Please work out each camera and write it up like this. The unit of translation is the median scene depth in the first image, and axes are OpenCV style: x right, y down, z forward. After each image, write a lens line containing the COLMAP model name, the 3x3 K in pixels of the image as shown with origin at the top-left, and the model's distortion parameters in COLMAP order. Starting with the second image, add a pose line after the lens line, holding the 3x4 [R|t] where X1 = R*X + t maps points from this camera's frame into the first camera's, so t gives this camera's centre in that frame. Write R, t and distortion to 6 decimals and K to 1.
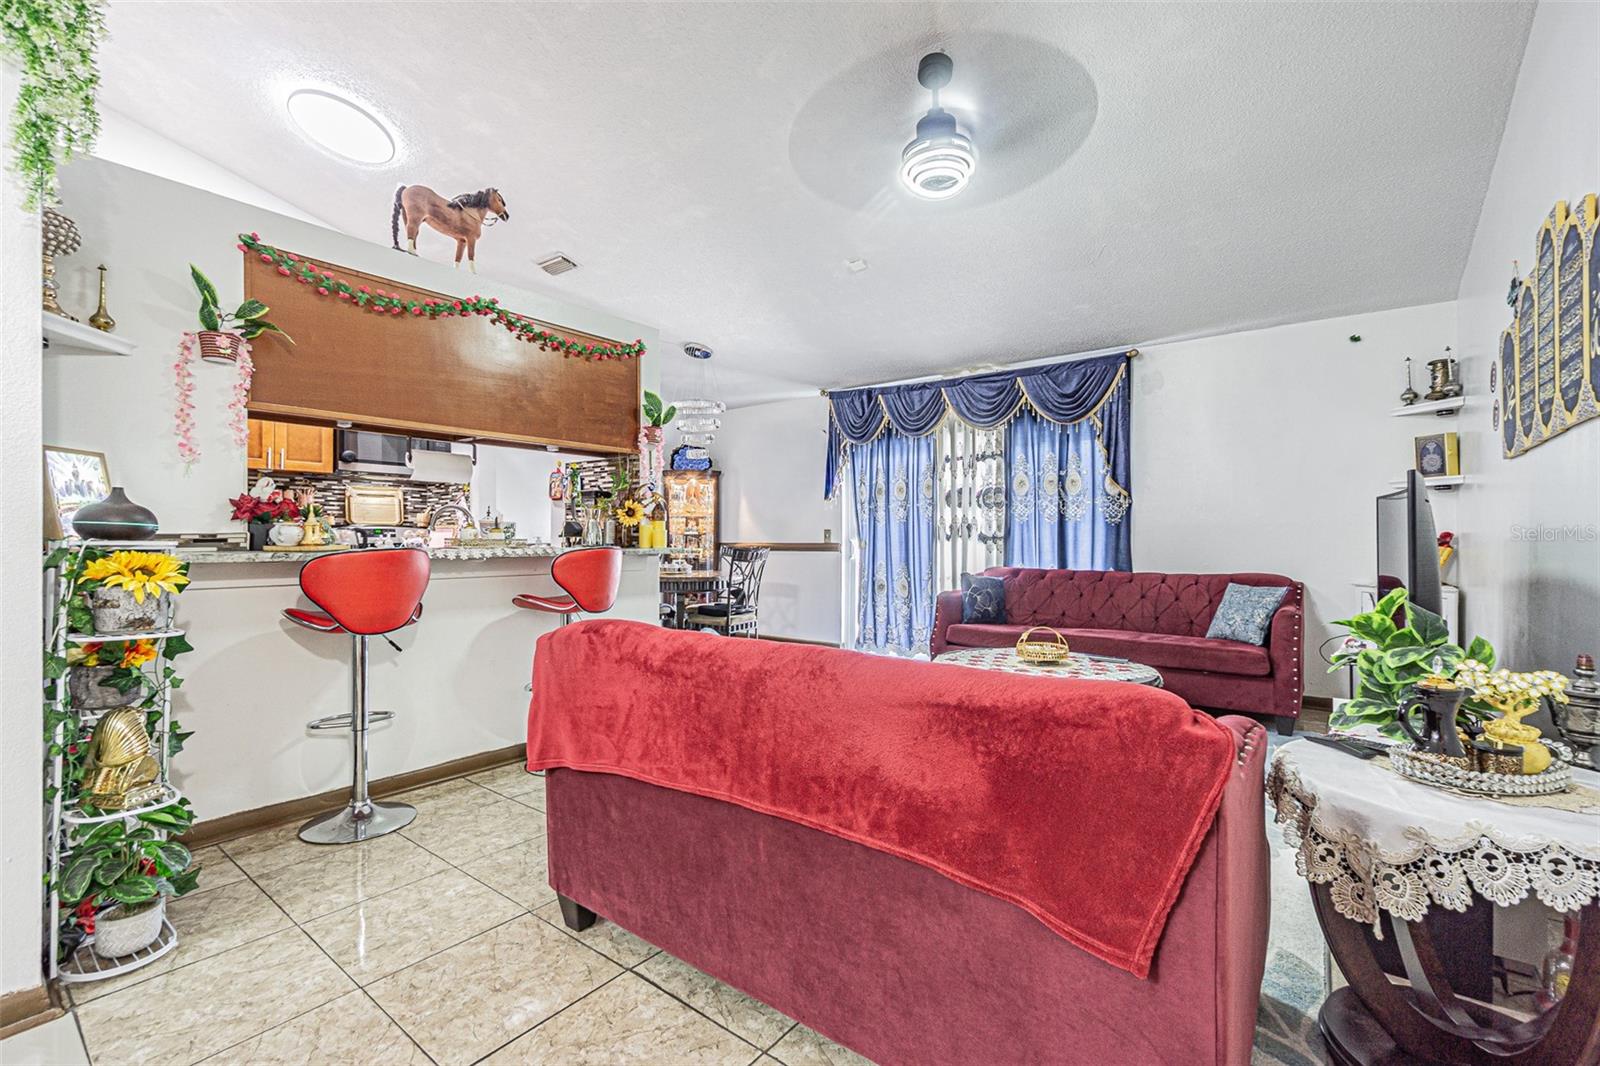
lens RADIAL K [[706.5, 0, 797.8], [0, 706.5, 537.4], [0, 0, 1]] dist [-0.003762, -0.000464]
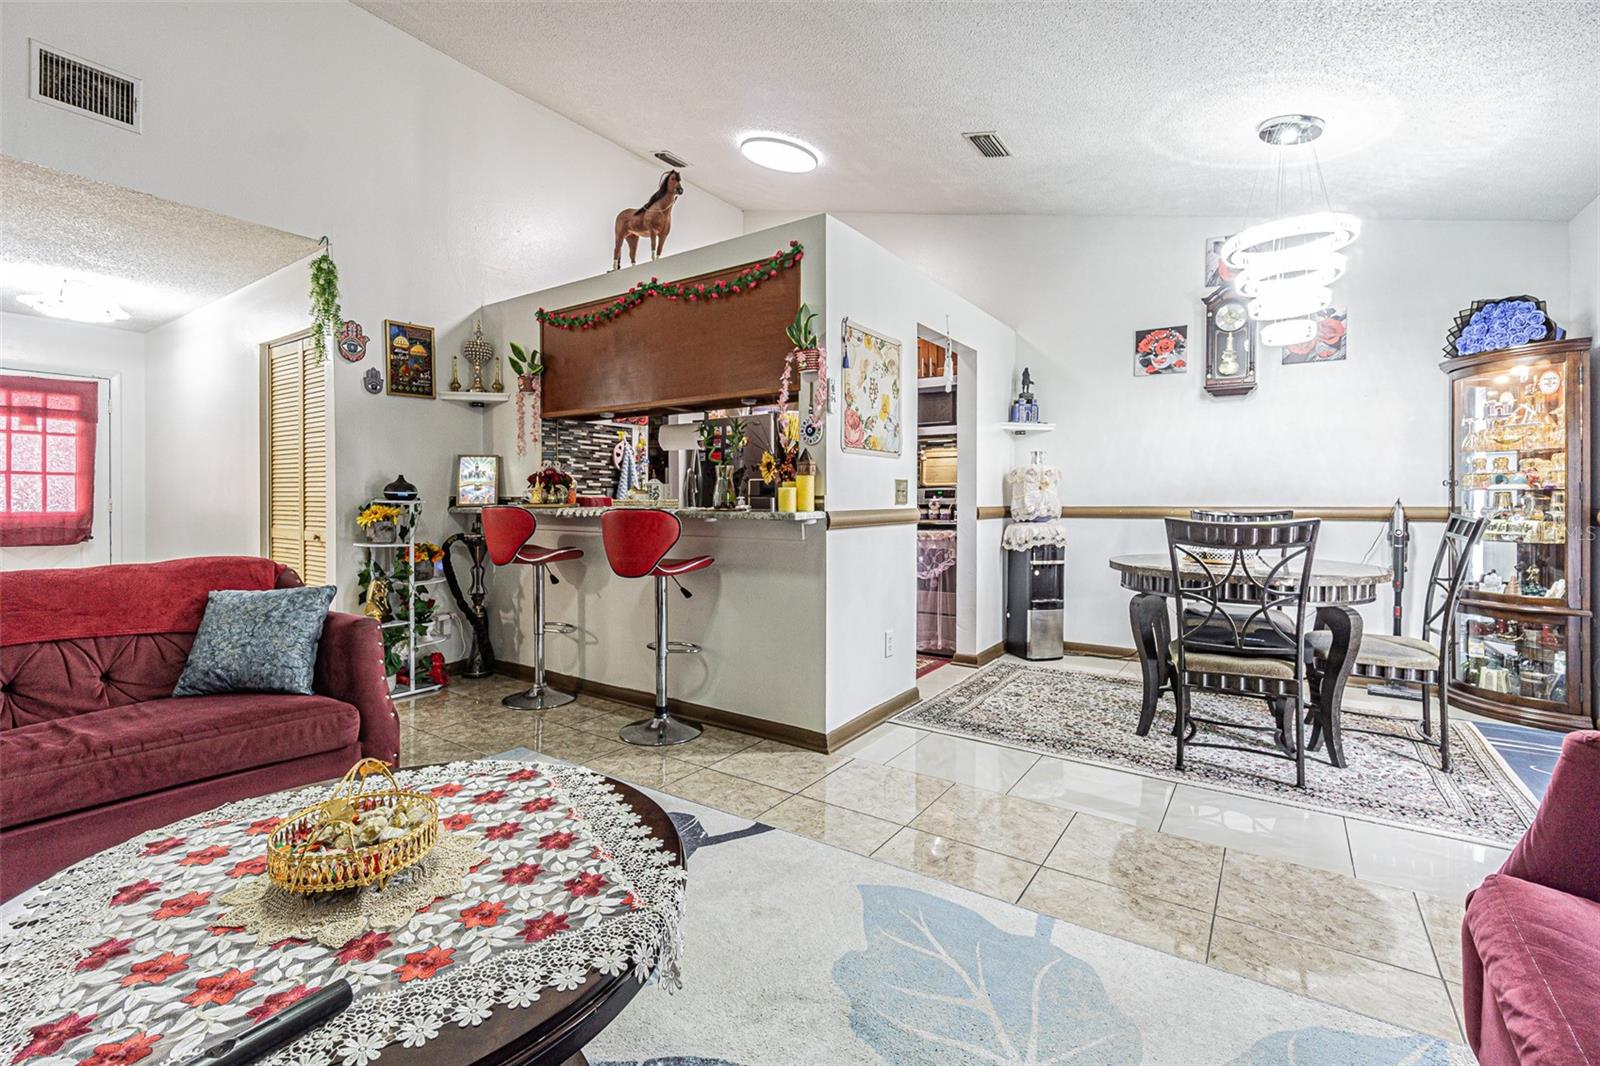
lens RADIAL K [[706.5, 0, 771.5], [0, 706.5, 507.5], [0, 0, 1]] dist [-0.003762, -0.000464]
pose [[0.048746, 0.010060, -0.998761, 0.347581], [0.002813, 0.999944, 0.010210, 0.001760], [0.998807, -0.003308, 0.048715, 0.592912]]
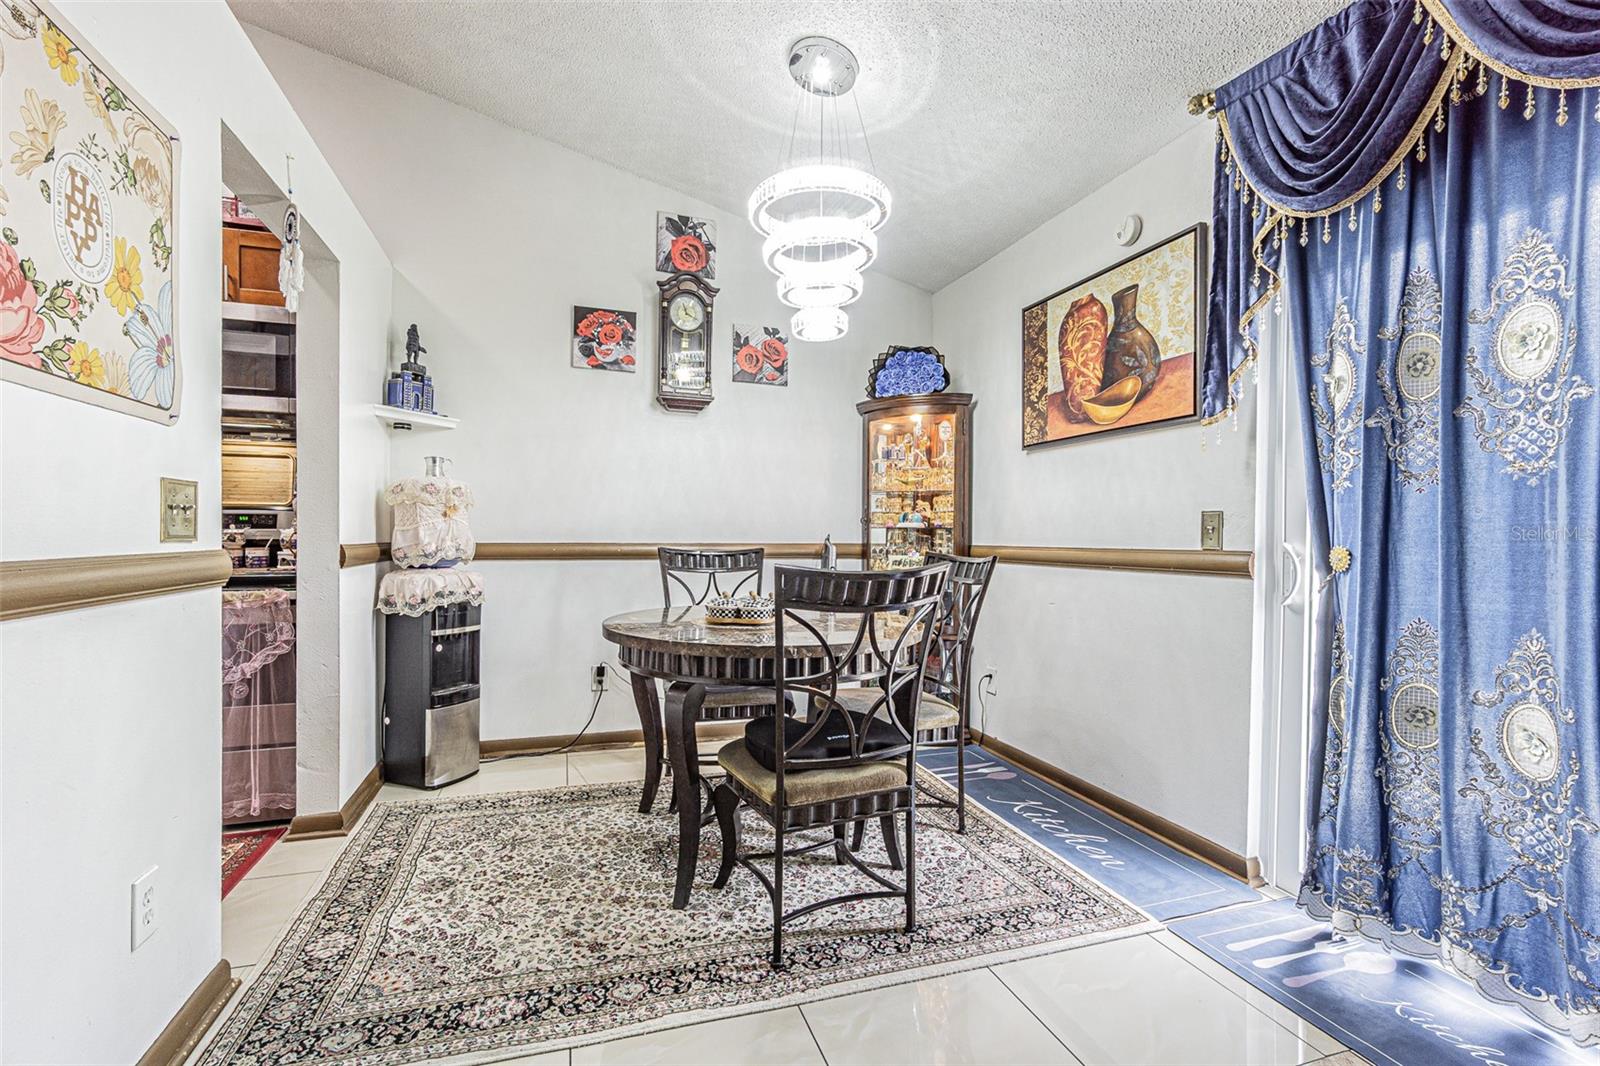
lens RADIAL K [[706.5, 0, 792.8], [0, 706.5, 547.4], [0, 0, 1]] dist [-0.003762, -0.000464]
pose [[0.836214, 0.013878, -0.548227, 0.064869], [-0.005767, 0.999847, 0.016515, 0.002403], [0.548373, -0.010649, 0.836166, 0.645300]]
